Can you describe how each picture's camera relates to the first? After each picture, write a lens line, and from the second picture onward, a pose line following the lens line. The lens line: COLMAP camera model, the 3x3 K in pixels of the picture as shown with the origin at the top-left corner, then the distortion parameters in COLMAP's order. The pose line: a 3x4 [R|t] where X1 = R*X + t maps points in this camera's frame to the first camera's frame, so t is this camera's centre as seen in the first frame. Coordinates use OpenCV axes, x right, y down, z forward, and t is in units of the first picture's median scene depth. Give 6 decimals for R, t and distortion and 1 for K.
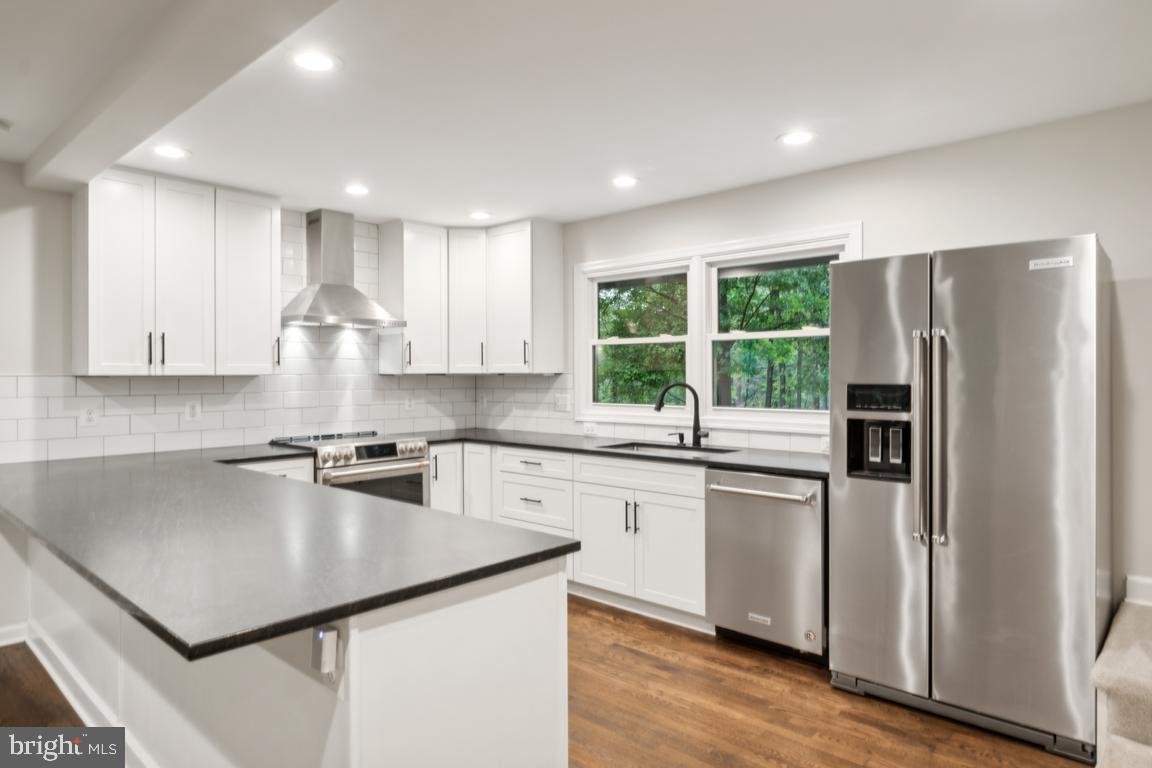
lens RADIAL K [[690.3, 0, 572.0], [0, 690.3, 378.8], [0, 0, 1]] dist [0.004005, -0.005793]
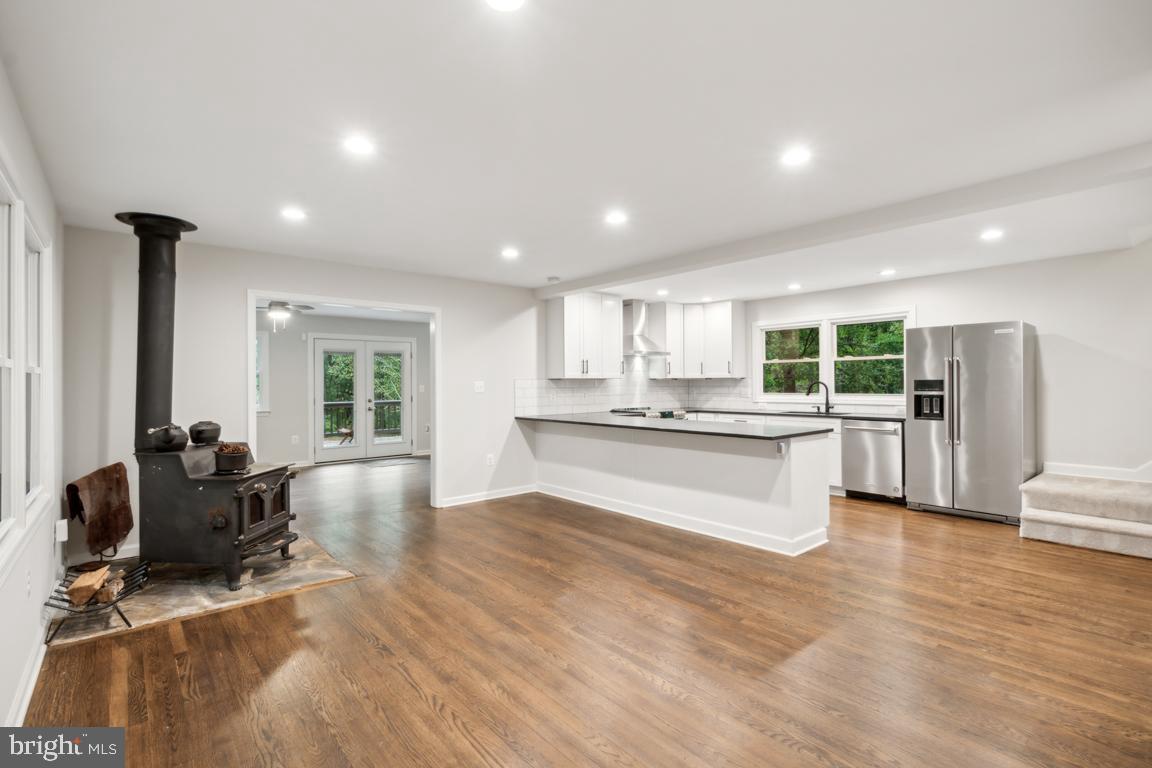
lens RADIAL K [[535.4, 0, 576.8], [0, 535.4, 383.0], [0, 0, 1]] dist [0.003827, 0.001314]
pose [[0.992835, -0.003360, -0.119449, -0.364979], [0.002534, 0.999972, -0.007062, 0.019001], [0.119469, 0.006709, 0.992815, -0.664165]]
